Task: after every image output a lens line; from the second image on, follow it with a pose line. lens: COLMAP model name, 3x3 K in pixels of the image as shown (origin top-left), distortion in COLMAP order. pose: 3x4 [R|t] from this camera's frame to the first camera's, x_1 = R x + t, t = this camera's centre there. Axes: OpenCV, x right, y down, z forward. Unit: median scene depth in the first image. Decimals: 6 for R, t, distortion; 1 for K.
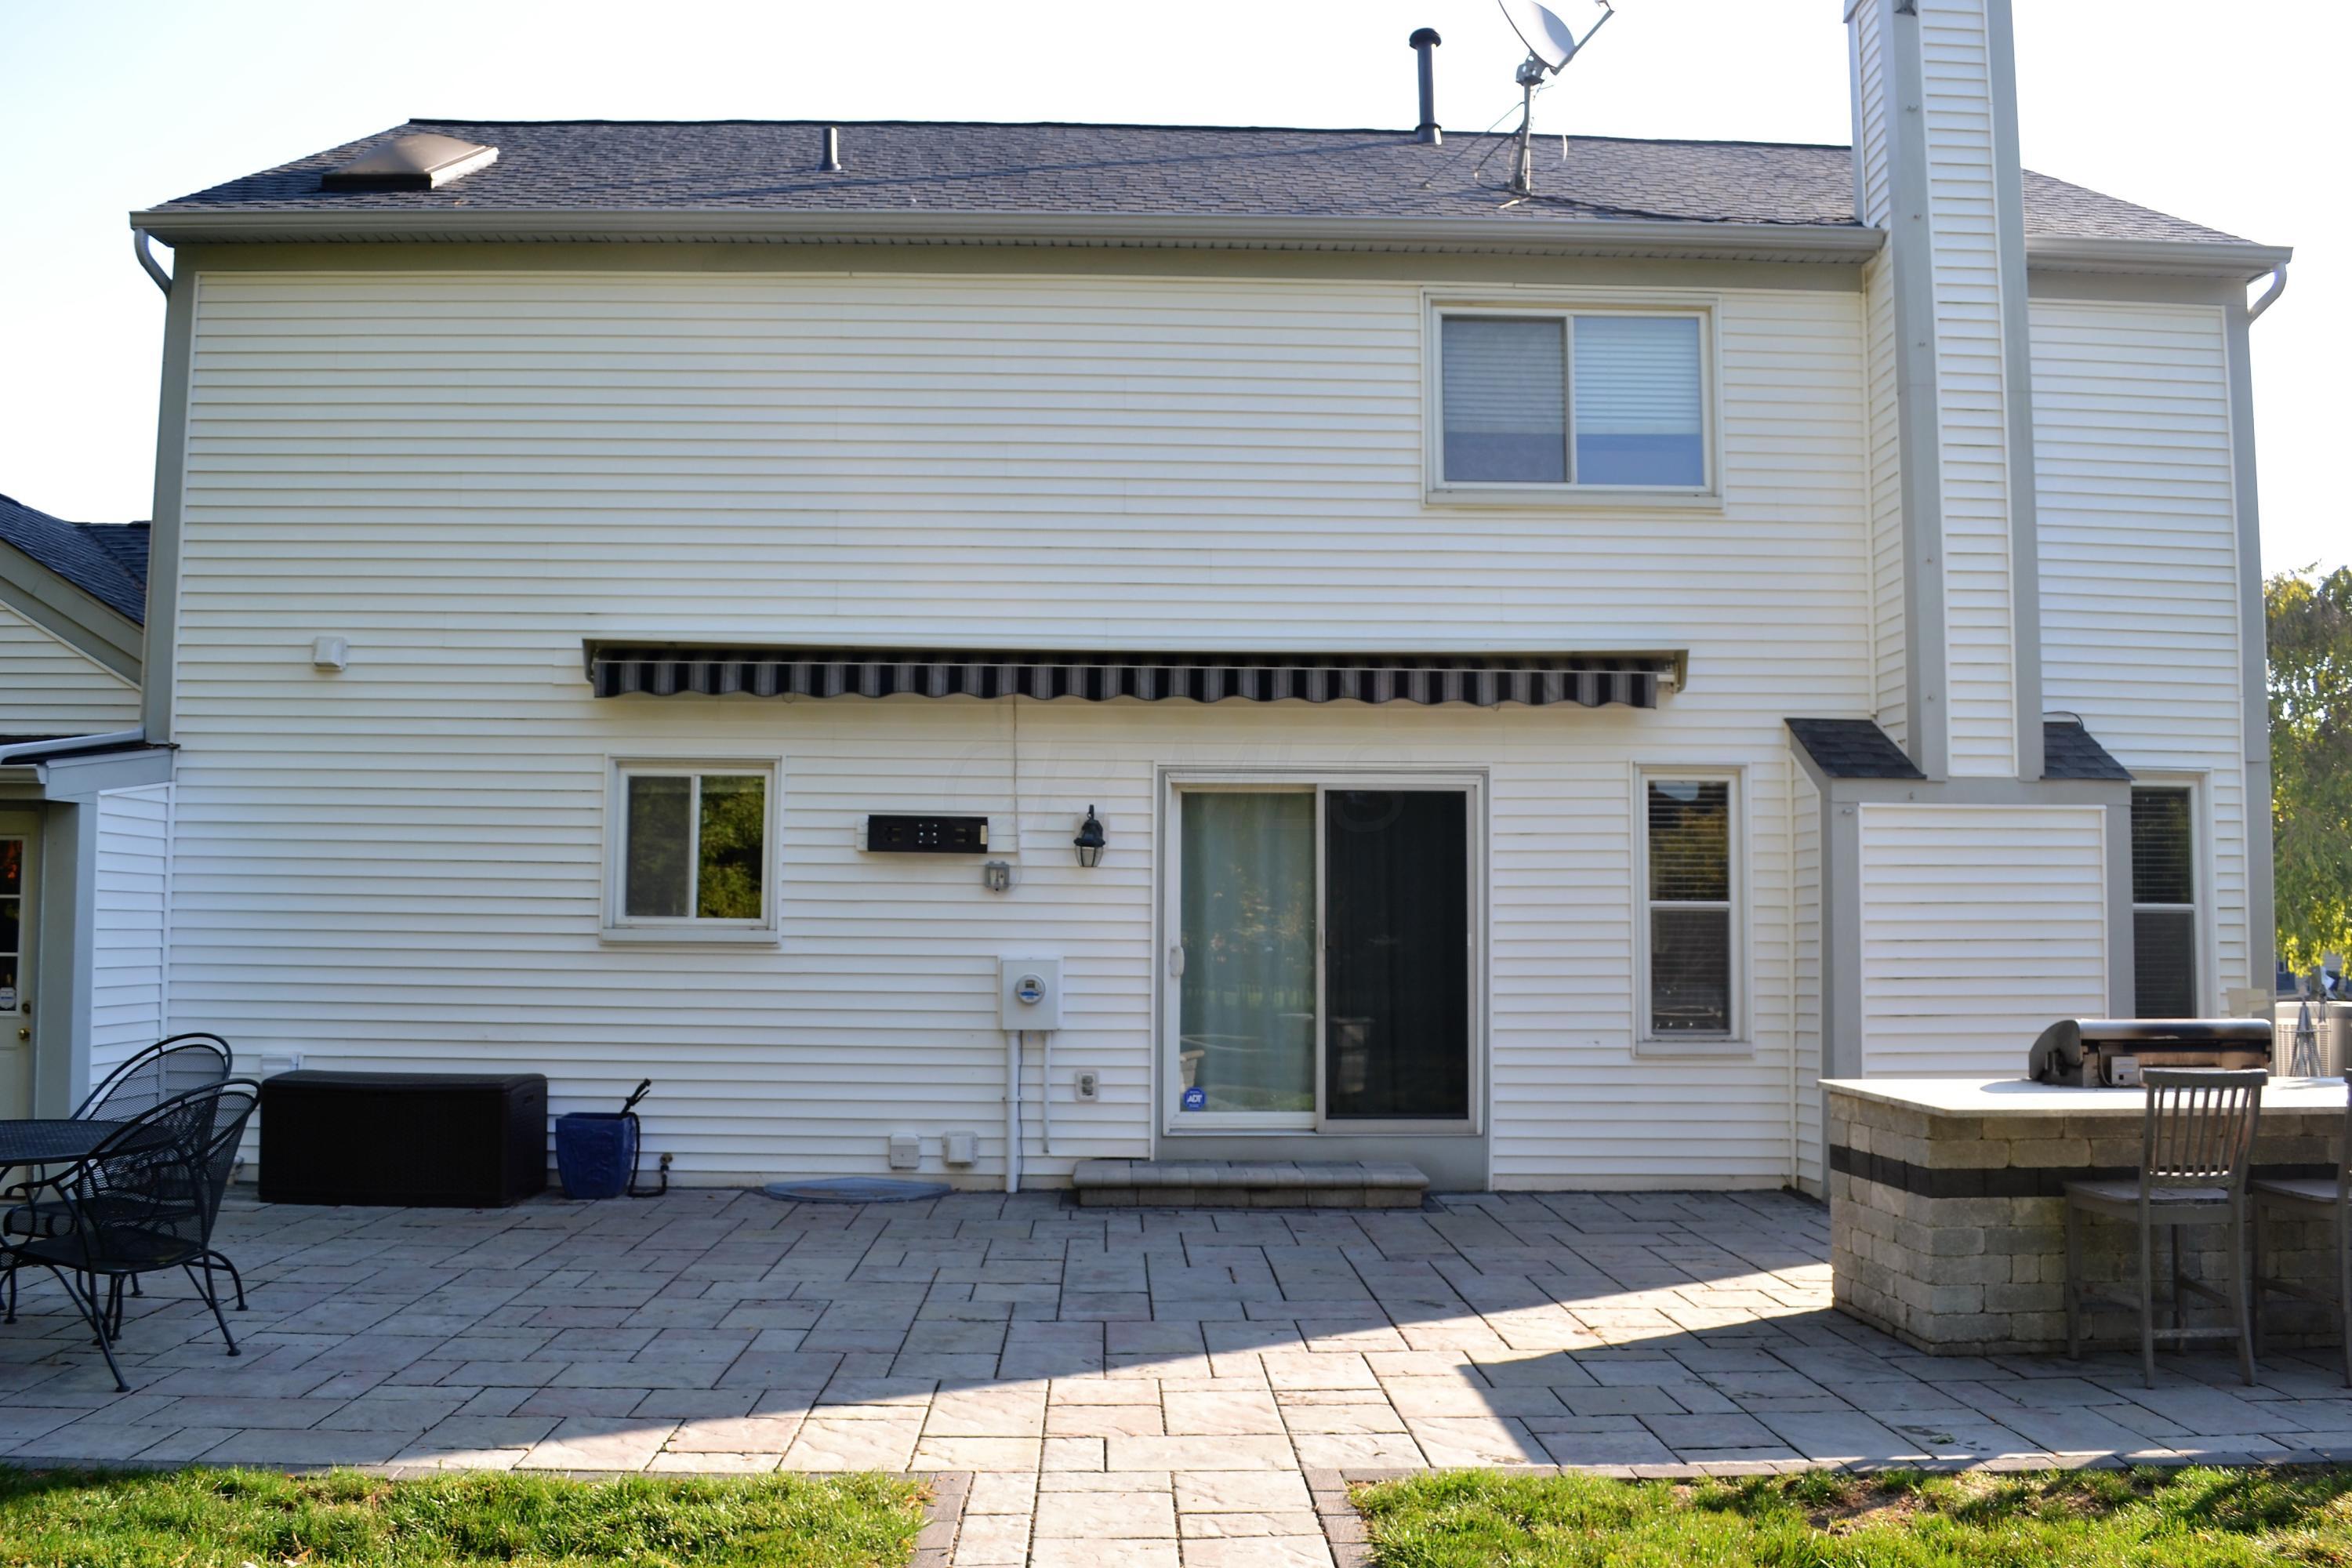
lens RADIAL K [[1906.2, 0, 1177.7], [0, 1906.2, 790.4], [0, 0, 1]] dist [-0.055500, 0.002464]
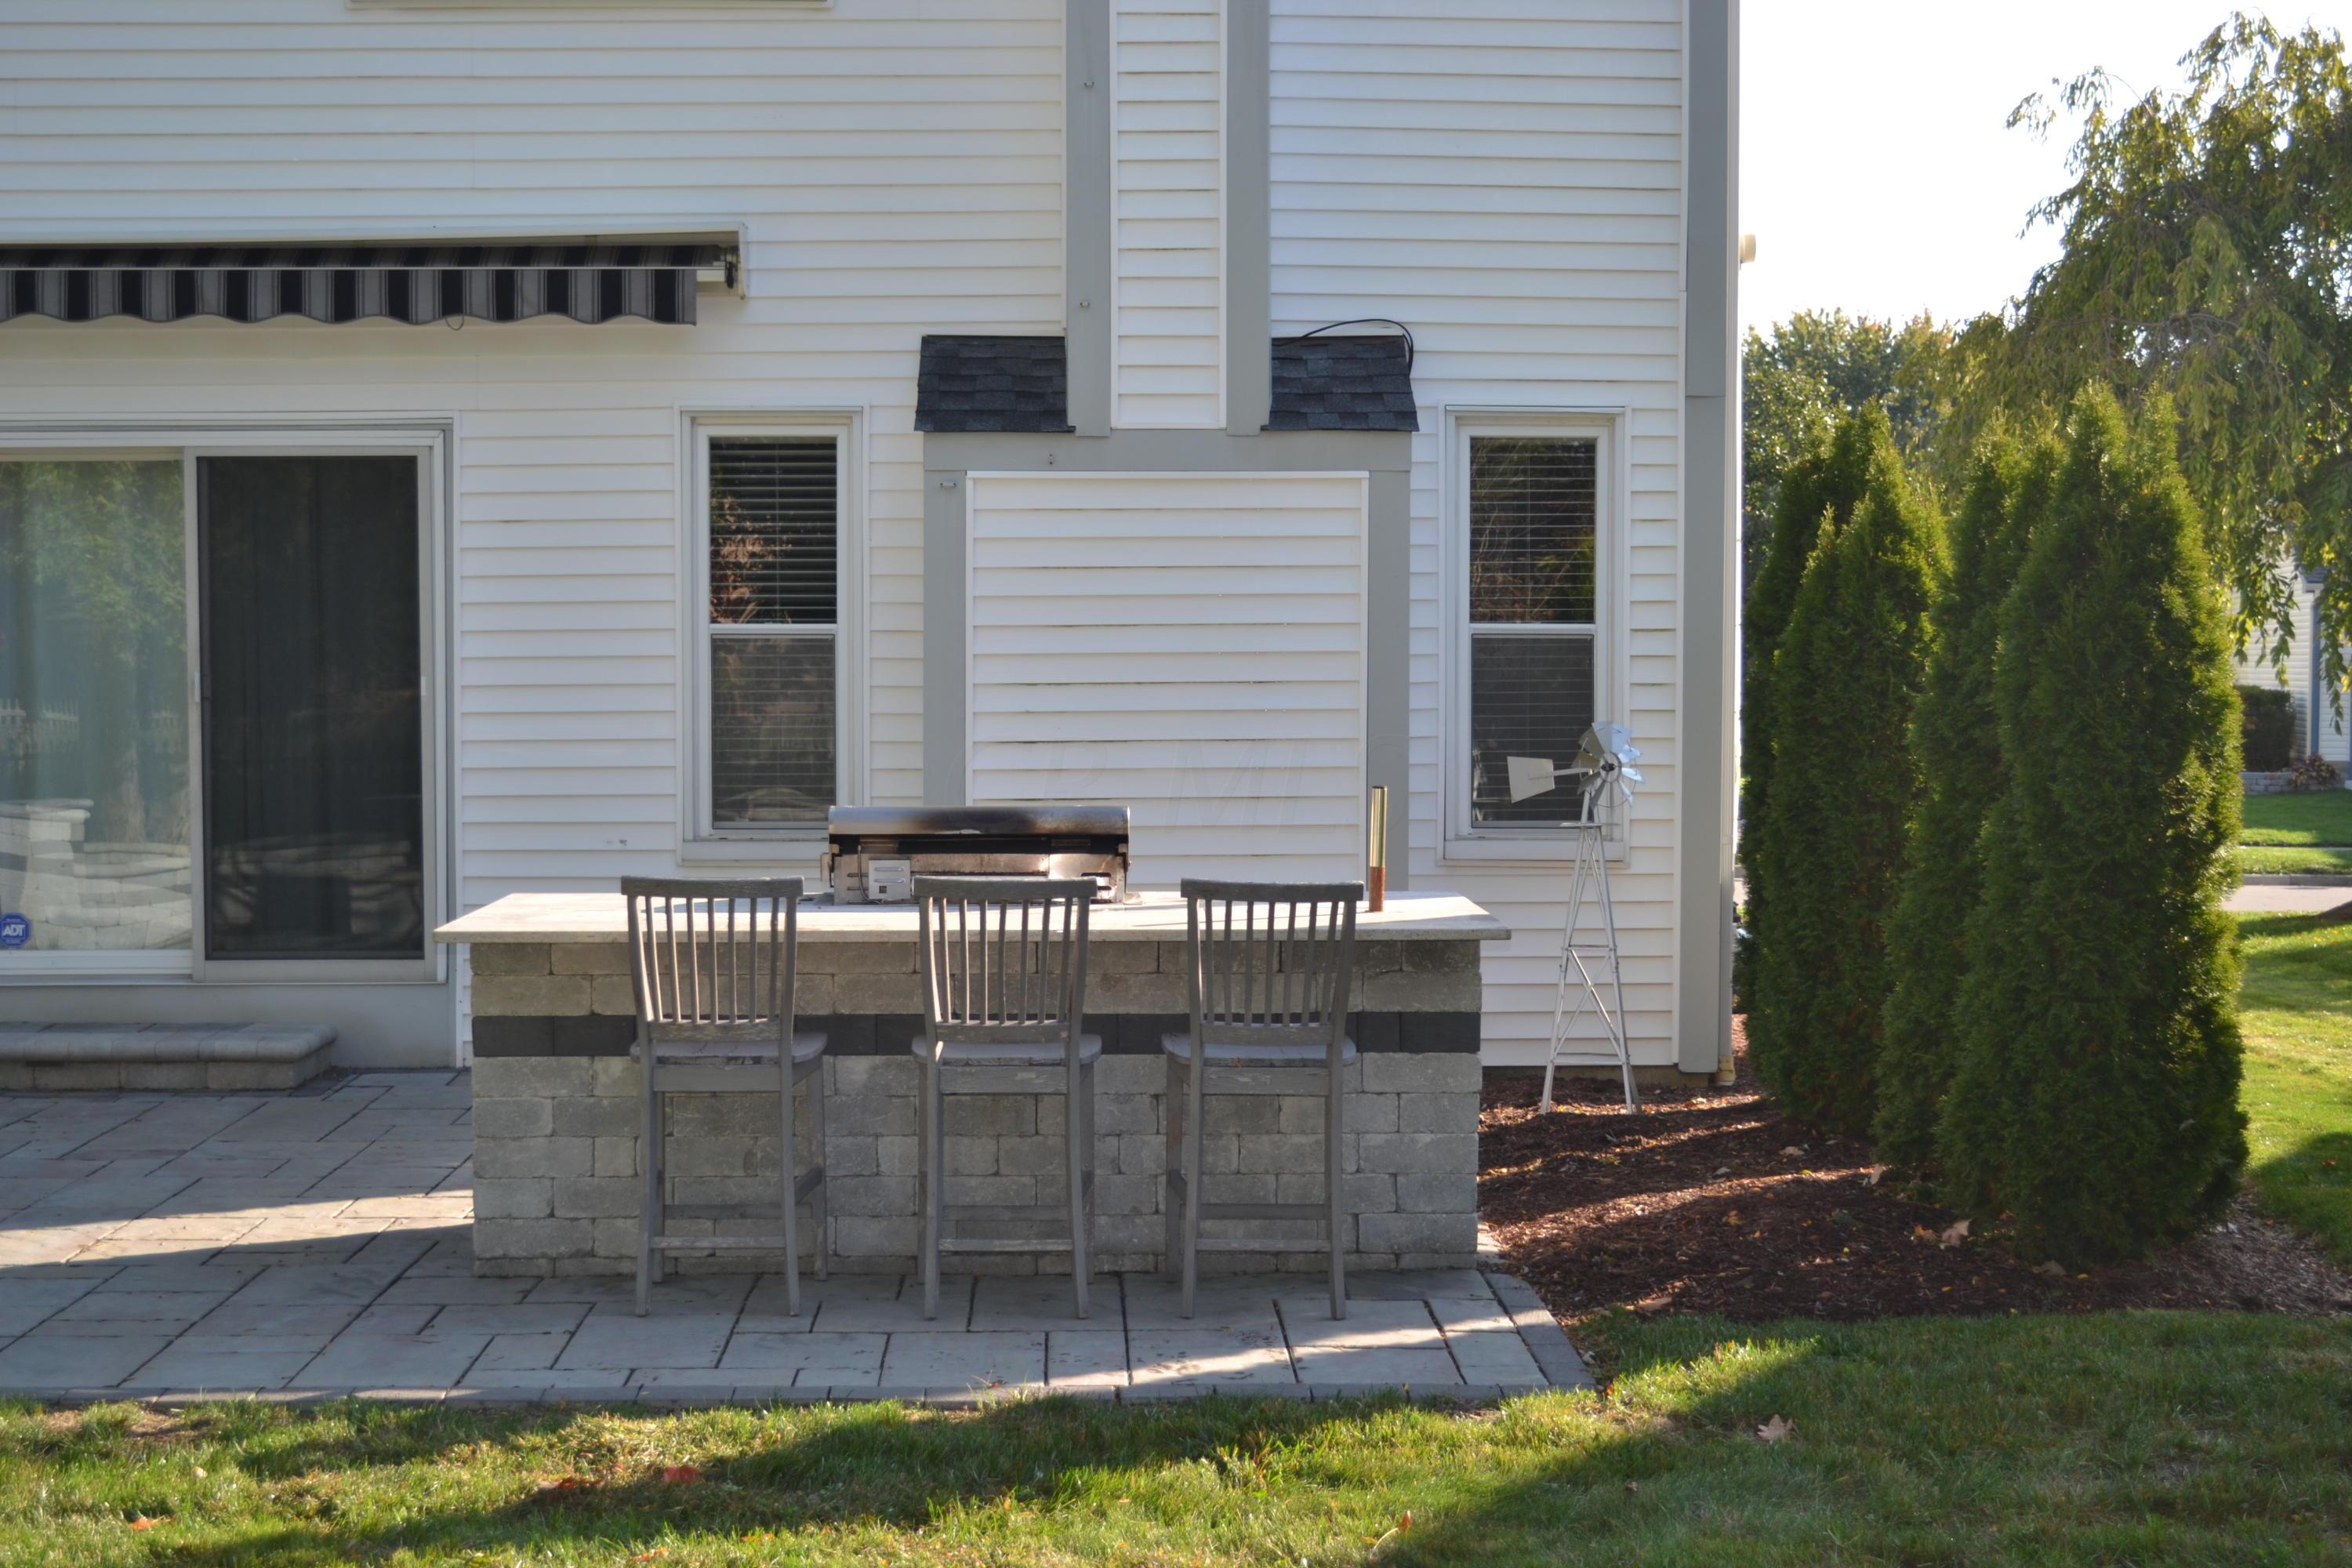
lens RADIAL K [[3440.0, 0, 1176.0], [0, 3440.0, 780.5], [0, 0, 1]] dist [-0.012747, 0.000000]
pose [[0.999753, -0.007196, -0.021008, 0.439893], [0.009462, 0.993905, 0.109832, -0.016049], [0.020090, -0.110003, 0.993728, -0.166546]]
